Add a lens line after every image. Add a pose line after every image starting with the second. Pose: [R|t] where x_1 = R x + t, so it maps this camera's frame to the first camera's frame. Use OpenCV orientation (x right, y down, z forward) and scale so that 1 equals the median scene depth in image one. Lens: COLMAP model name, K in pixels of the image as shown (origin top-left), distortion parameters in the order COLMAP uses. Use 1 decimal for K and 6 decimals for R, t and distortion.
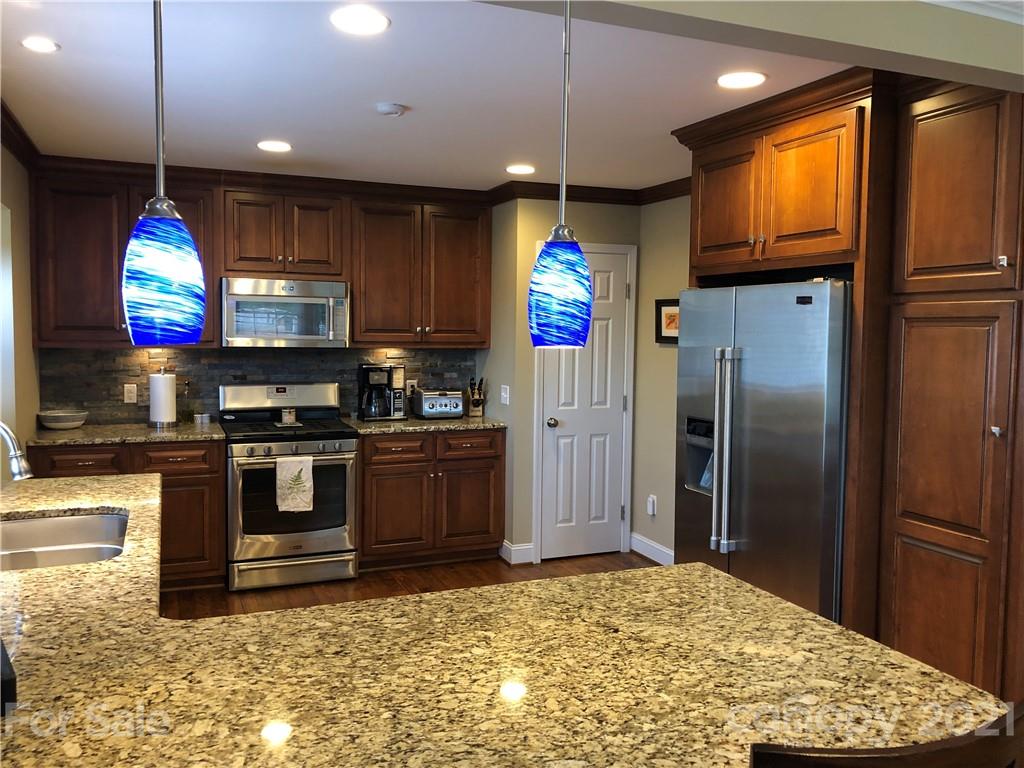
lens RADIAL K [[834.3, 0, 509.3], [0, 834.3, 380.7], [0, 0, 1]] dist [0.059608, -0.089397]
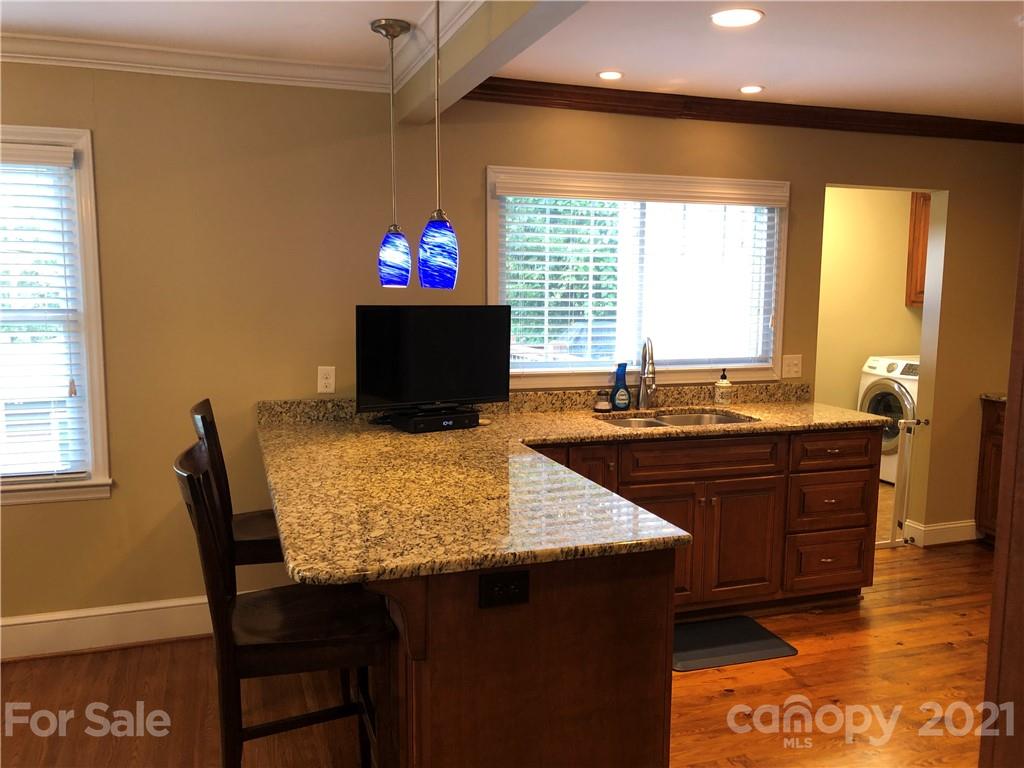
lens RADIAL K [[834.3, 0, 527.2], [0, 834.3, 396.0], [0, 0, 1]] dist [0.059608, -0.089397]
pose [[-0.046294, 0.115275, -0.992254, 0.491559], [-0.073901, 0.990202, 0.118484, -0.011387], [0.996190, 0.078814, -0.037321, 0.372295]]
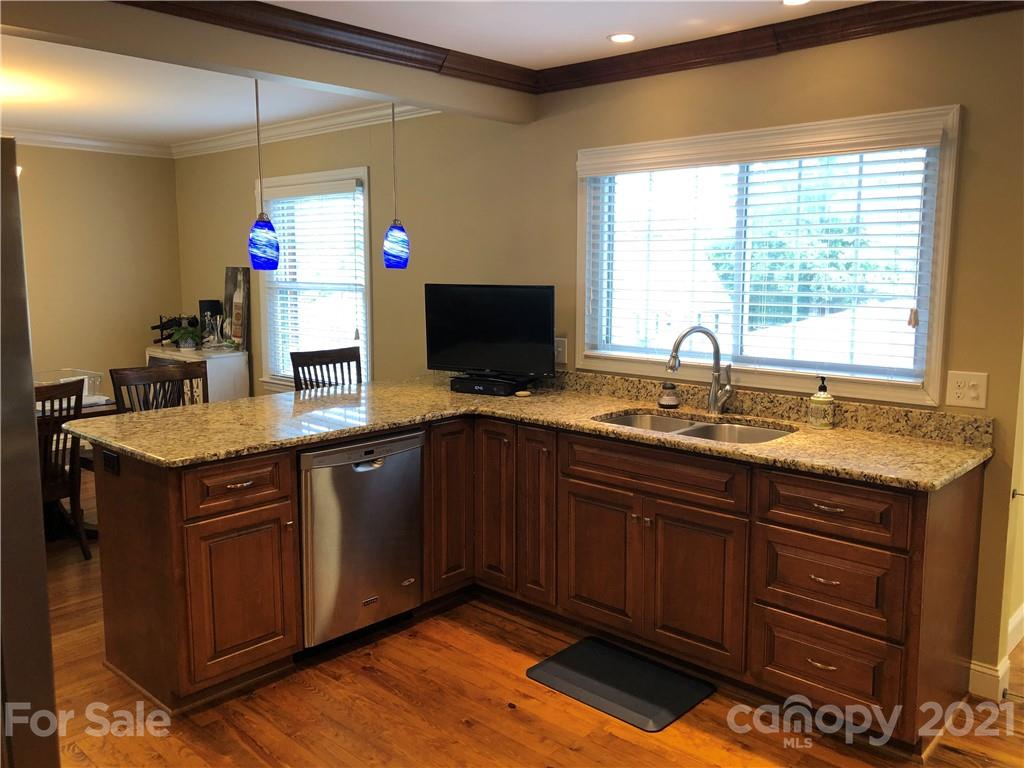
lens RADIAL K [[834.3, 0, 503.6], [0, 834.3, 389.1], [0, 0, 1]] dist [0.059608, -0.089397]
pose [[-0.907319, 0.049858, -0.417476, 0.132477], [-0.038636, 0.978855, 0.200871, -0.059339], [0.418664, 0.198384, -0.886208, 0.971734]]
